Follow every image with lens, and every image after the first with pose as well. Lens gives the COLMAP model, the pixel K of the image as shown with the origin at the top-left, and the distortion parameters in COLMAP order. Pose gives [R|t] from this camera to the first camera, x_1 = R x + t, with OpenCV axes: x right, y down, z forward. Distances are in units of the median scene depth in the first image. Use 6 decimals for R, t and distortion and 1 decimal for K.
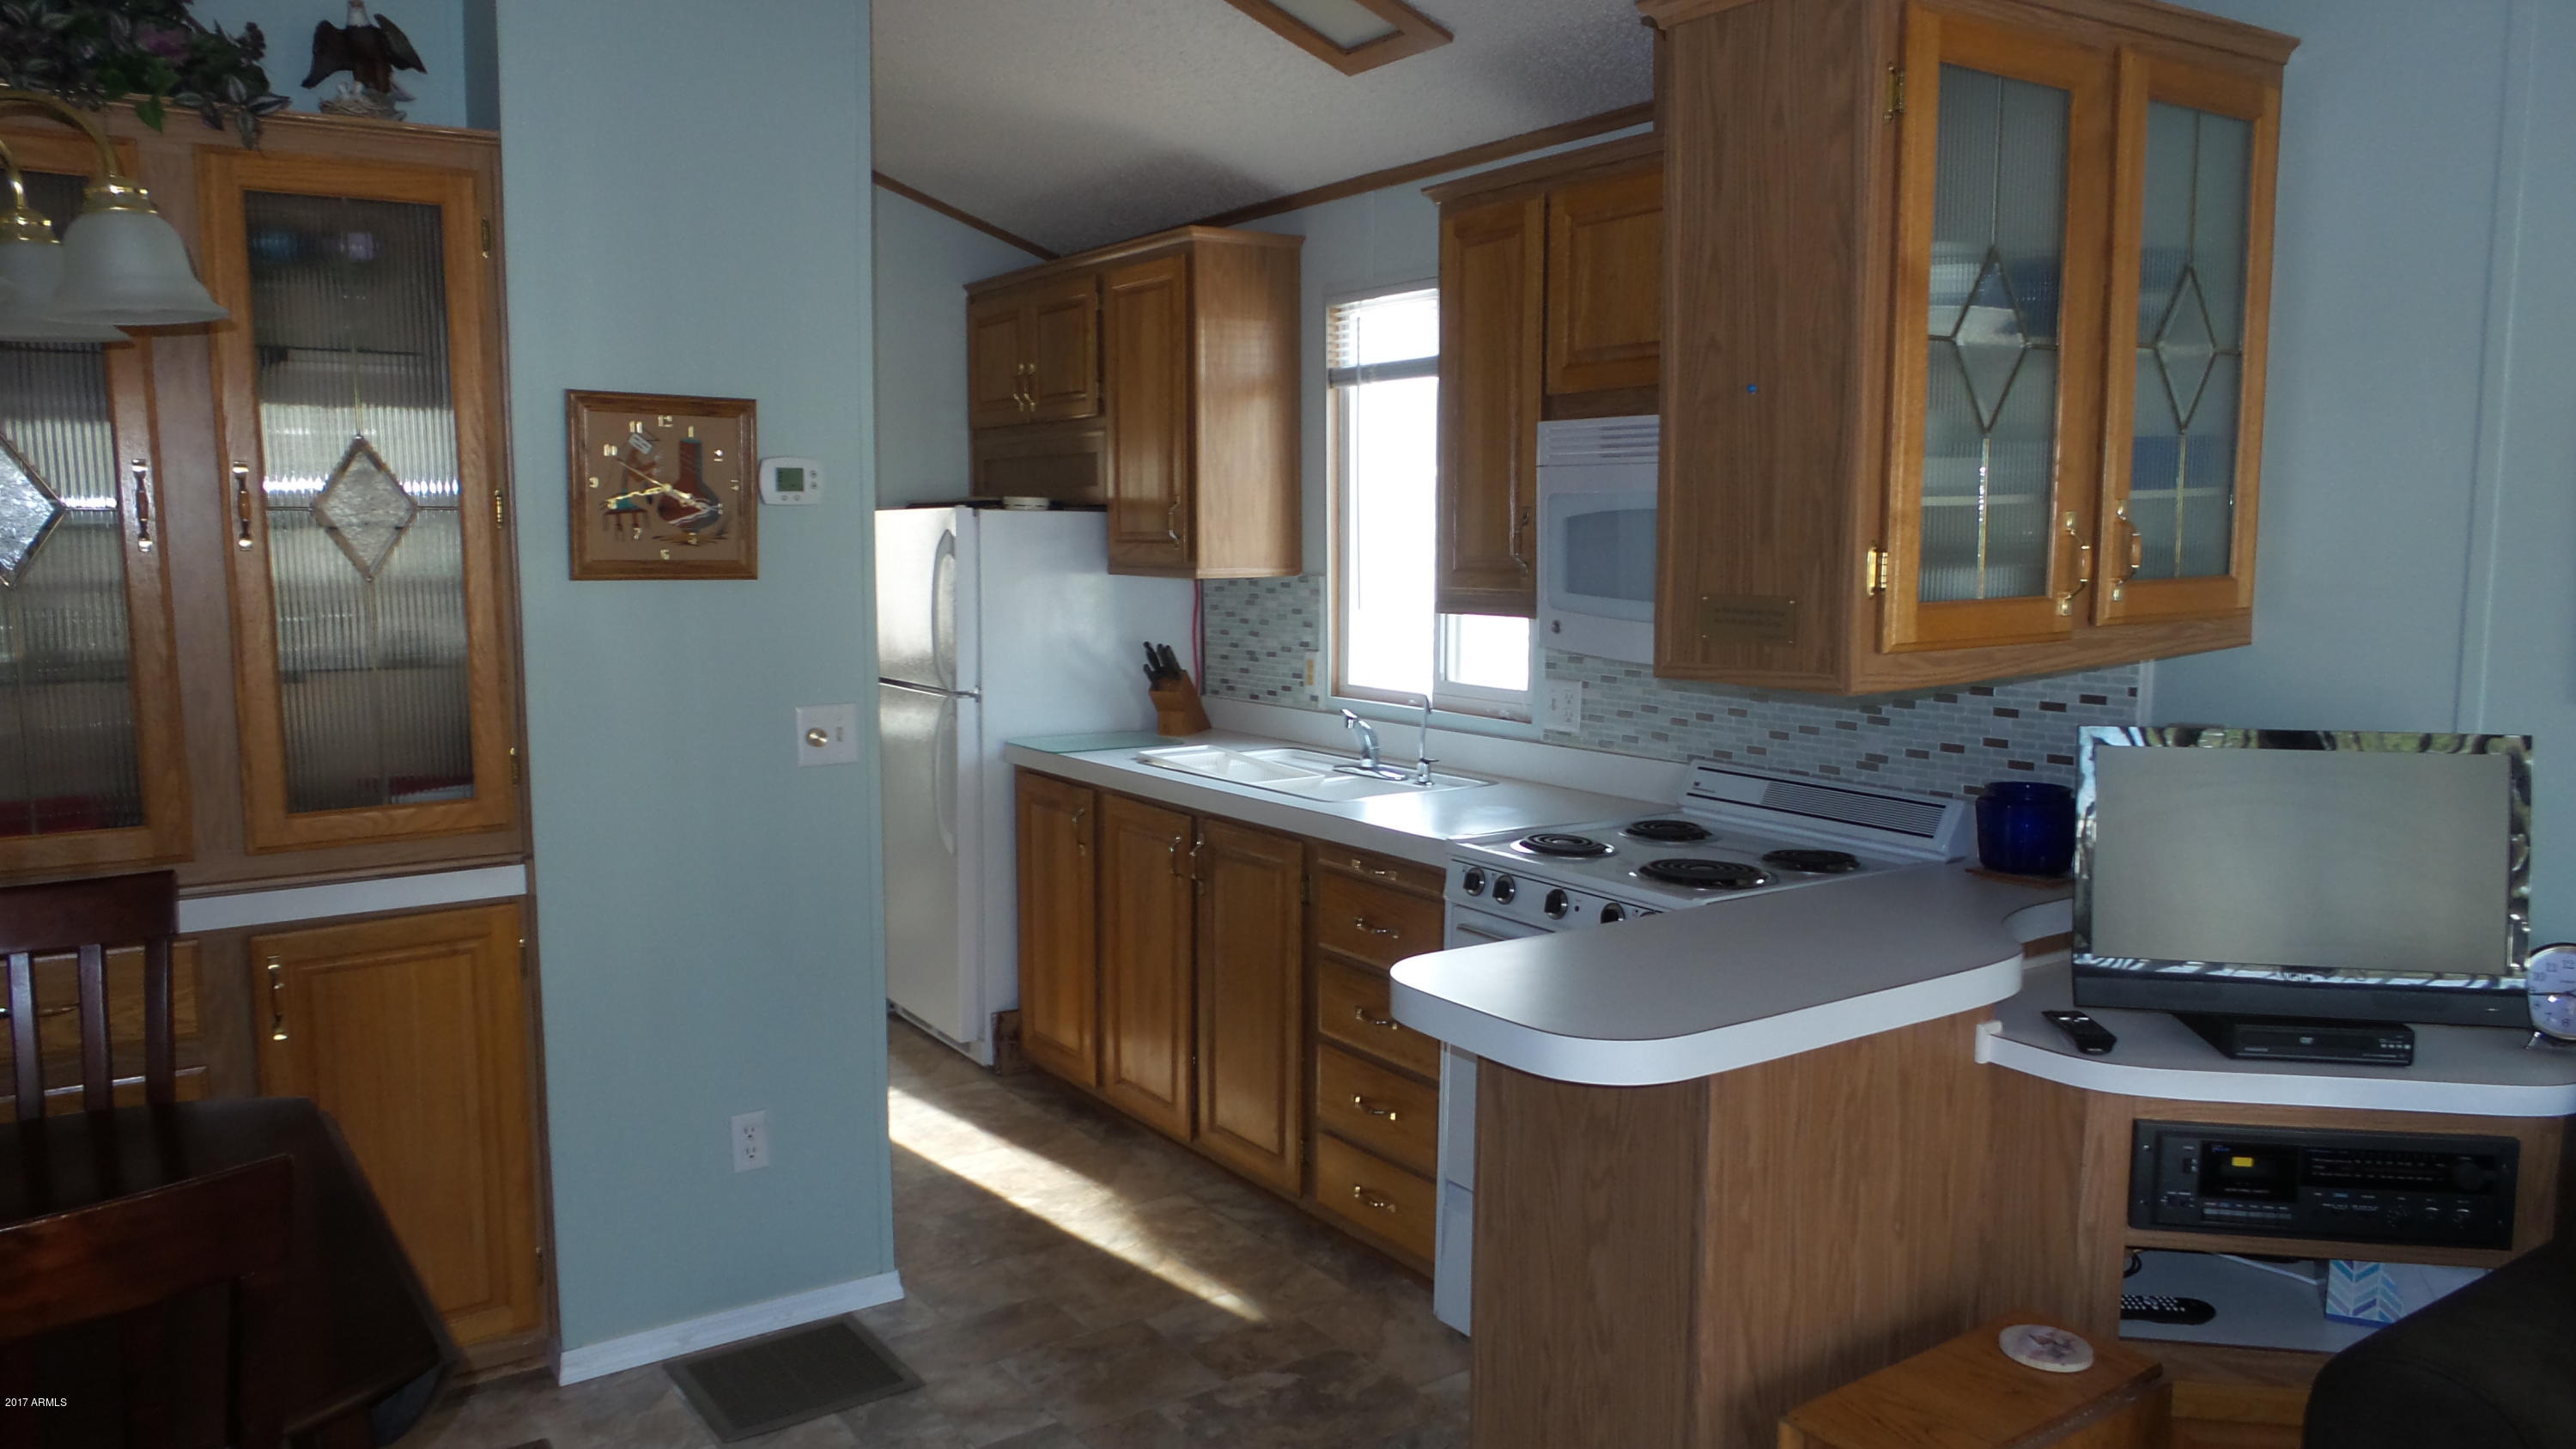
lens RADIAL K [[1786.9, 0, 1292.7], [0, 1786.9, 729.5], [0, 0, 1]] dist [-0.014012, 0.011390]
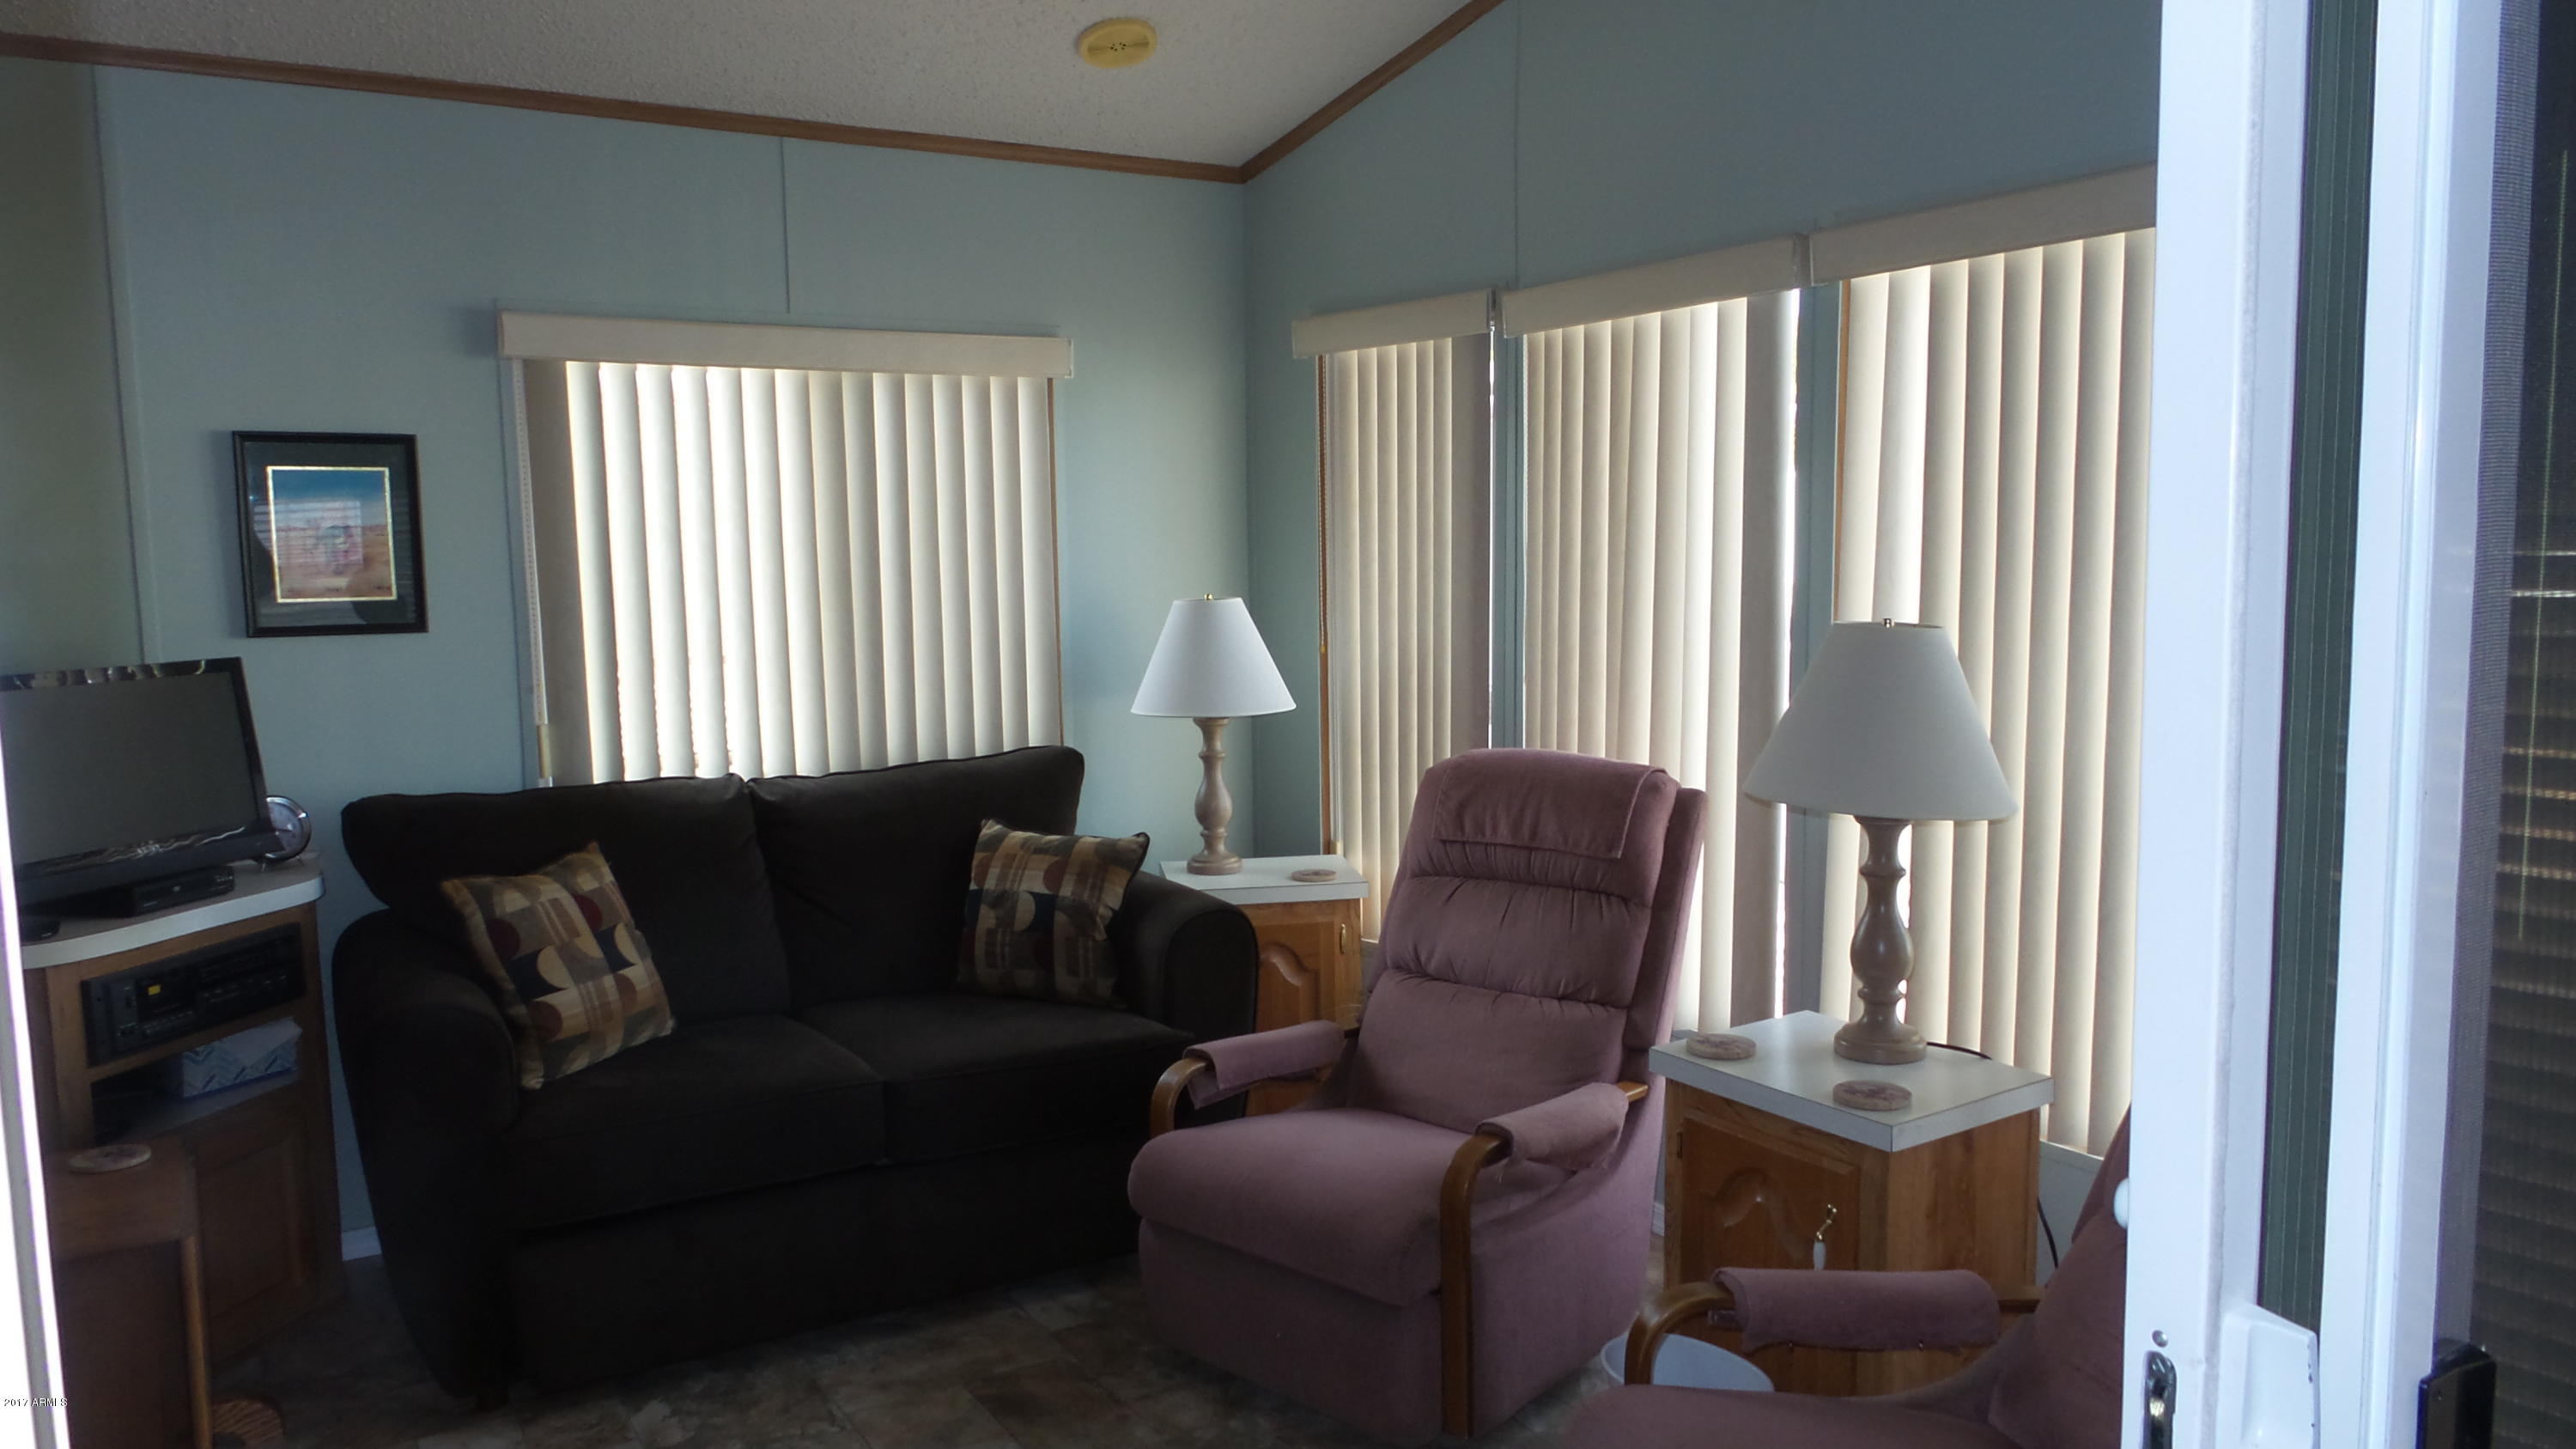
lens RADIAL K [[1786.9, 0, 1288.9], [0, 1786.9, 736.9], [0, 0, 1]] dist [-0.014012, 0.011390]
pose [[0.060572, -0.121145, 0.990785, -0.659268], [0.122327, 0.986026, 0.113085, 0.008400], [-0.990640, 0.114350, 0.074545, 0.033364]]
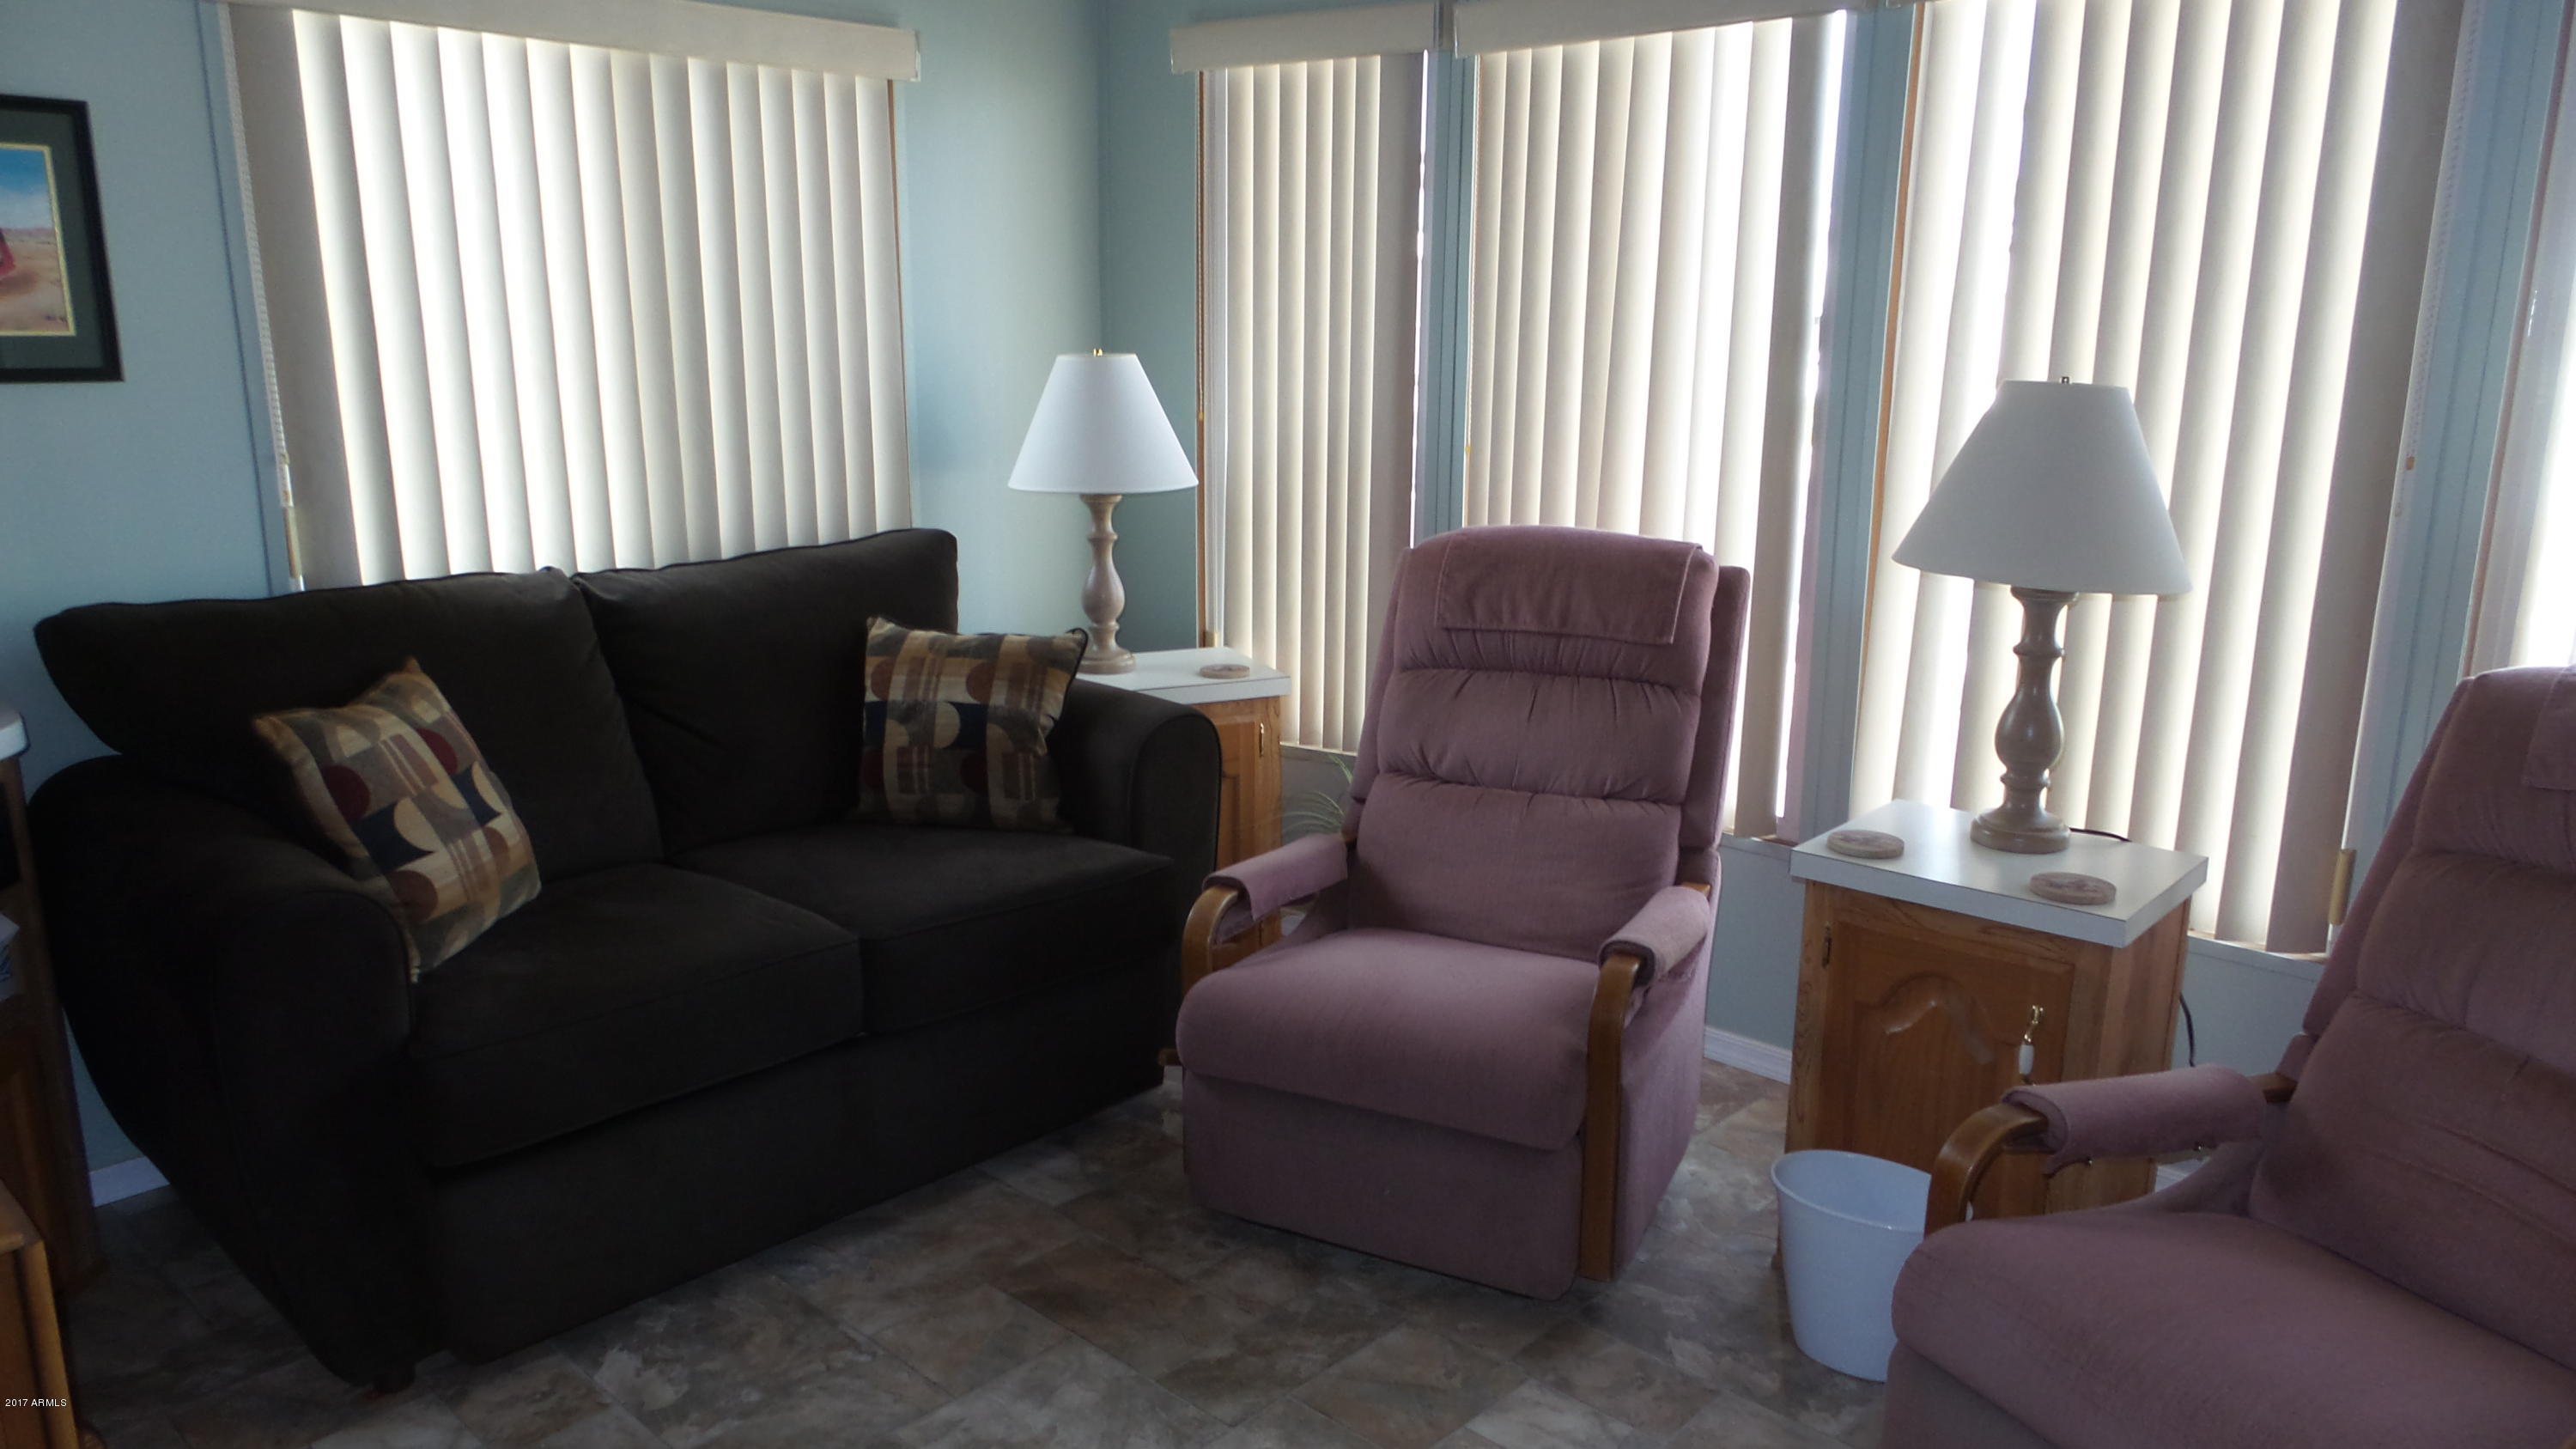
lens RADIAL K [[1786.9, 0, 1299.1], [0, 1786.9, 737.9], [0, 0, 1]] dist [-0.014012, 0.011390]
pose [[-0.211163, -0.237287, 0.948211, -0.365425], [0.095790, 0.960393, 0.261668, -0.009511], [-0.972746, 0.146084, -0.180070, 0.530579]]
